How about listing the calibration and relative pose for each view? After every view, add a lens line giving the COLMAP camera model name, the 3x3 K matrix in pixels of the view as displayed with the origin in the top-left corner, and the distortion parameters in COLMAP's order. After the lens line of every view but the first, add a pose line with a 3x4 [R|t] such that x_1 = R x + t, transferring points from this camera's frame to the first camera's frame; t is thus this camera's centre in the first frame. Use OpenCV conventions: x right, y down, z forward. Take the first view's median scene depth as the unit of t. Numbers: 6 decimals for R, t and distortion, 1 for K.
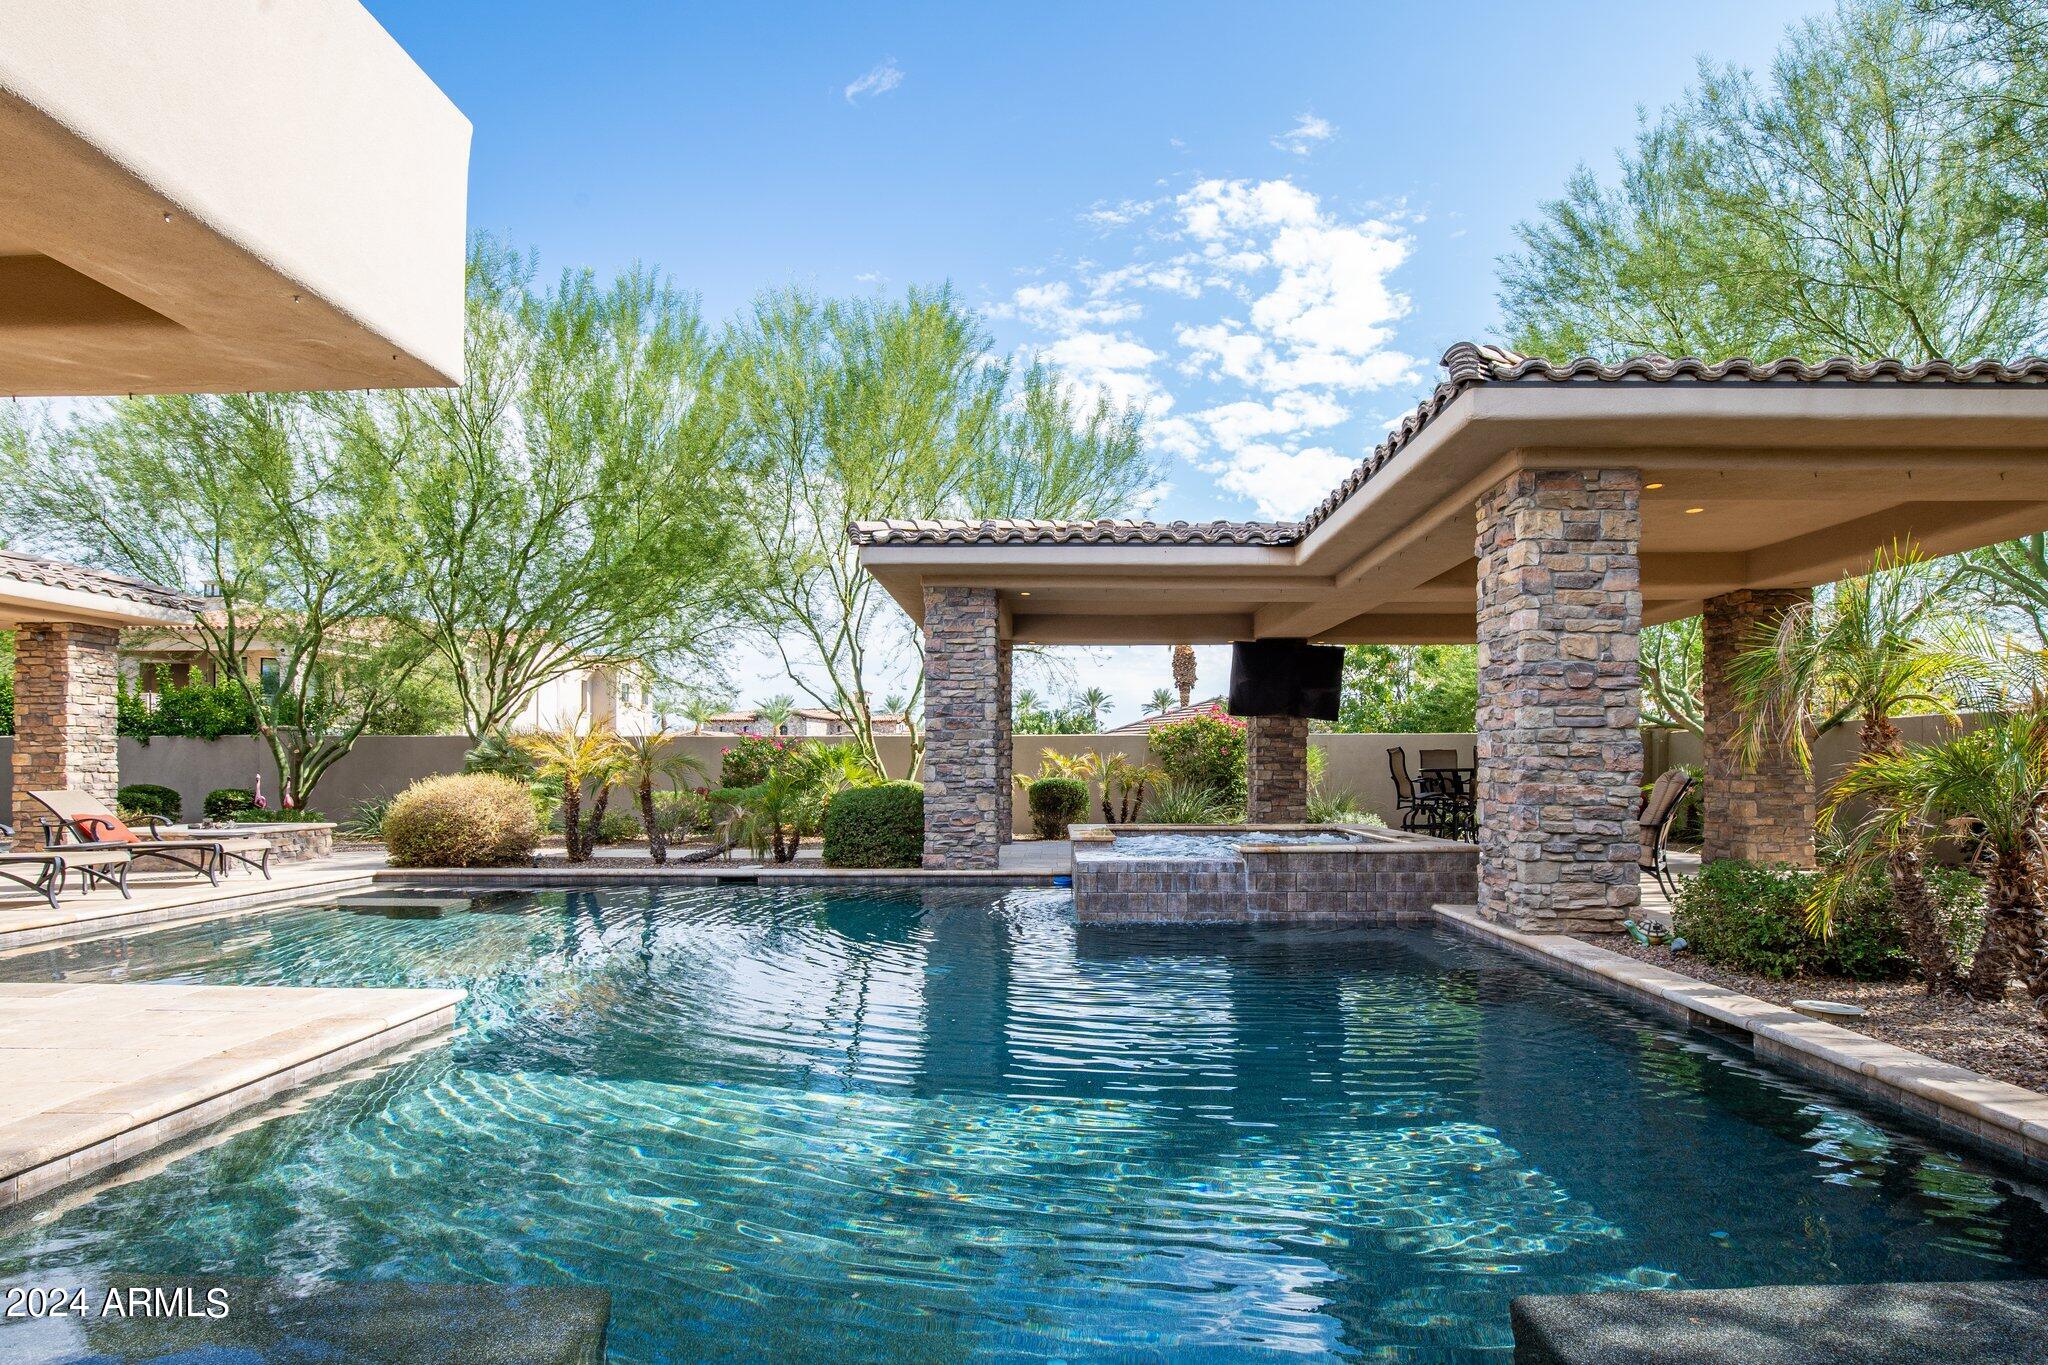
lens RADIAL K [[1089.3, 0, 1025.9], [0, 1089.3, 703.5], [0, 0, 1]] dist [-0.026141, 0.000398]
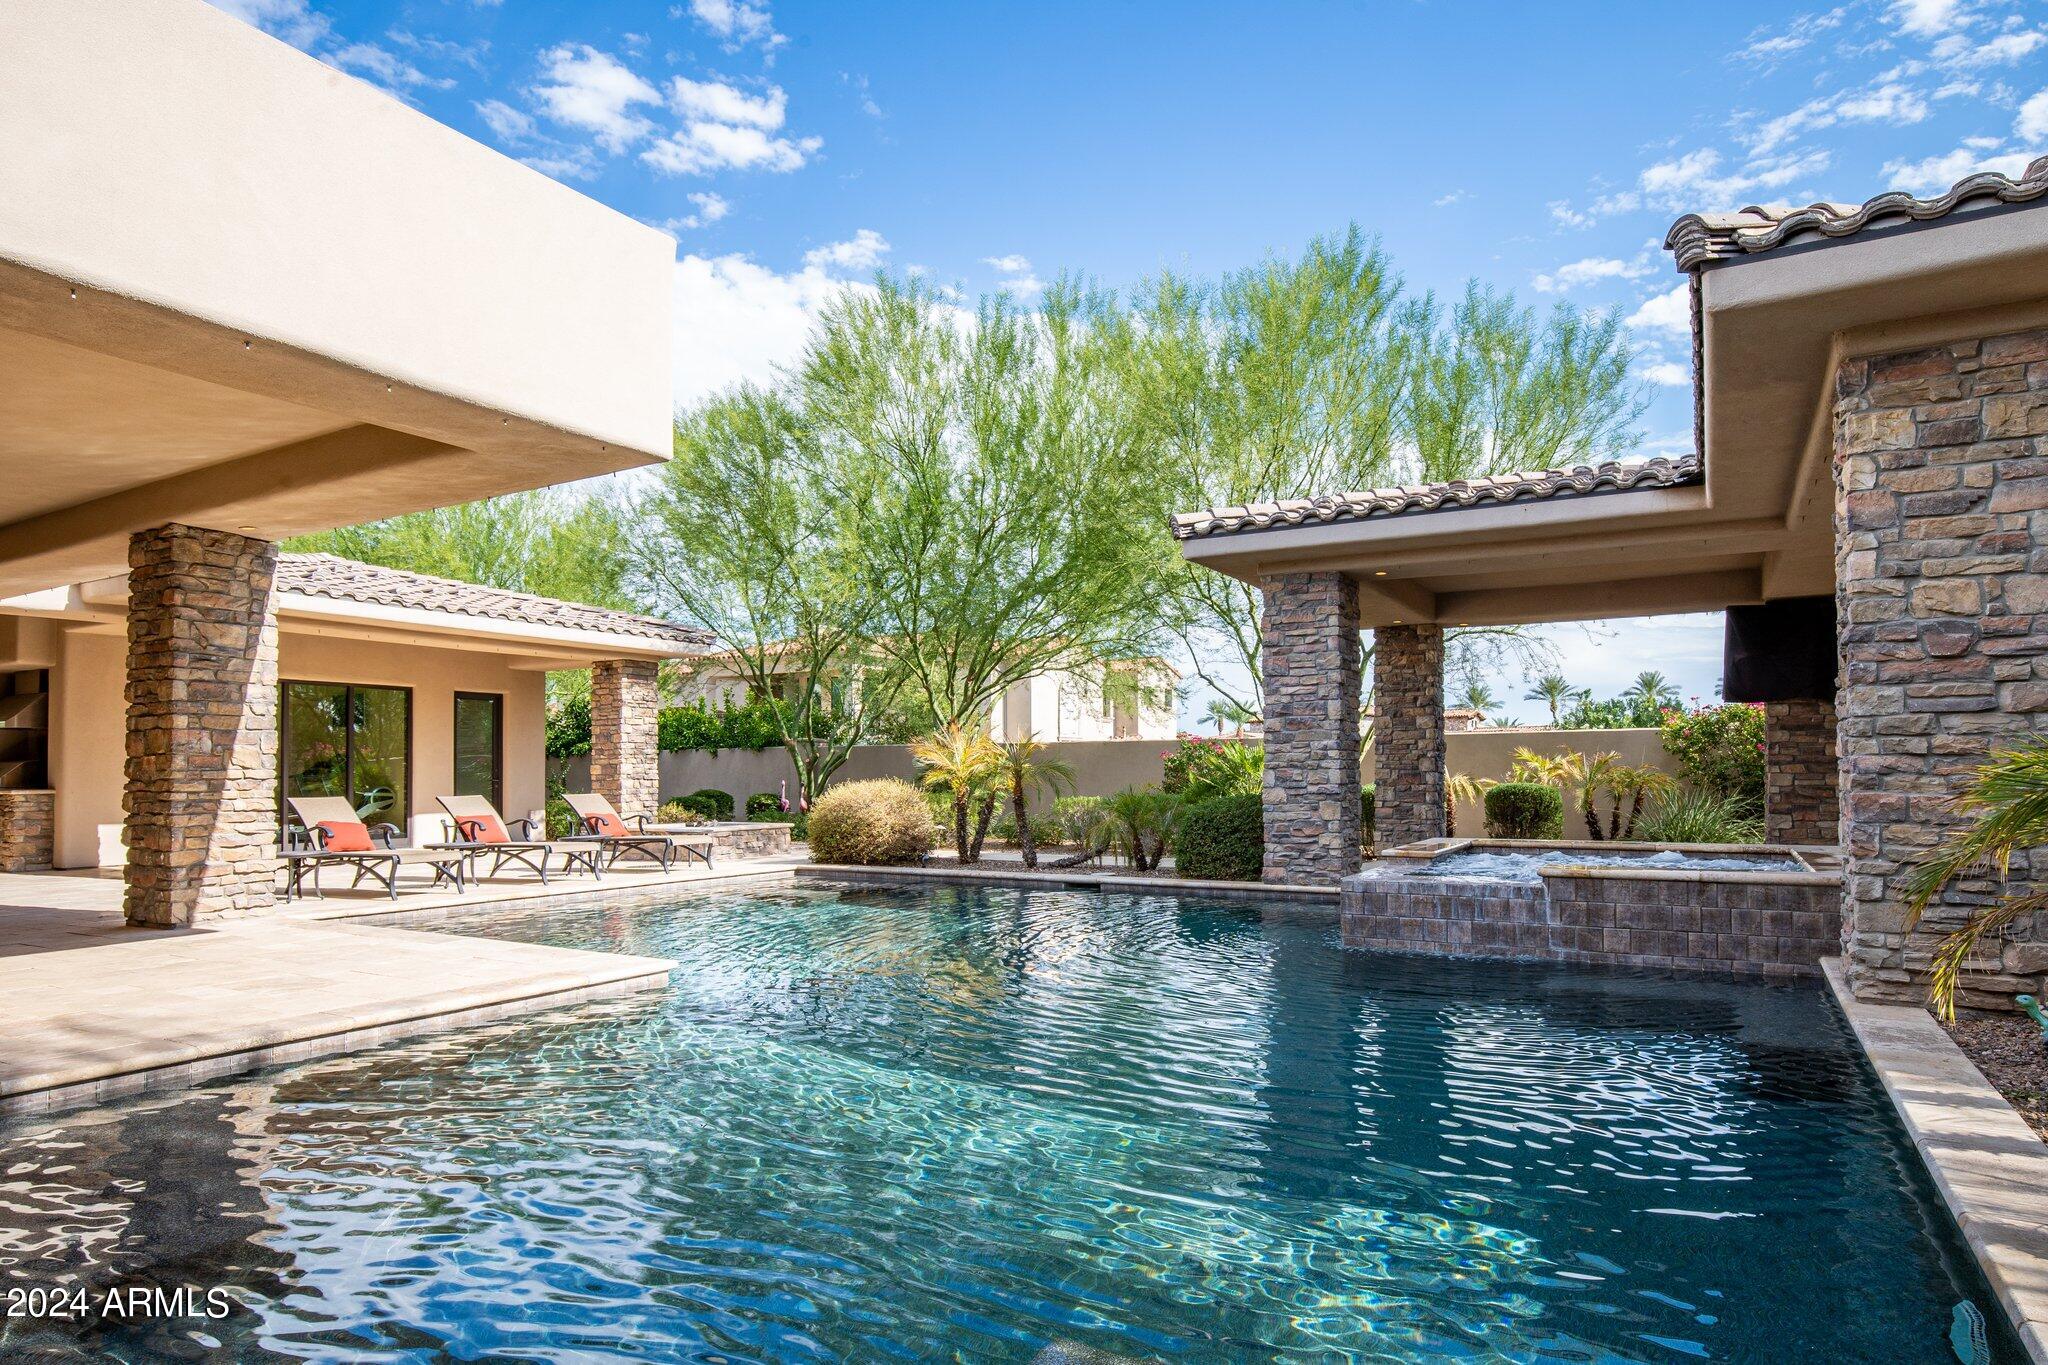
lens RADIAL K [[1210.4, 0, 1024.0], [0, 1210.4, 682.5], [0, 0, 1]] dist [-0.000400, -0.000148]
pose [[0.863267, -0.041233, -0.503061, 0.250949], [0.033863, 0.999143, -0.023784, 0.000541], [0.503611, 0.003497, 0.863923, 0.014510]]
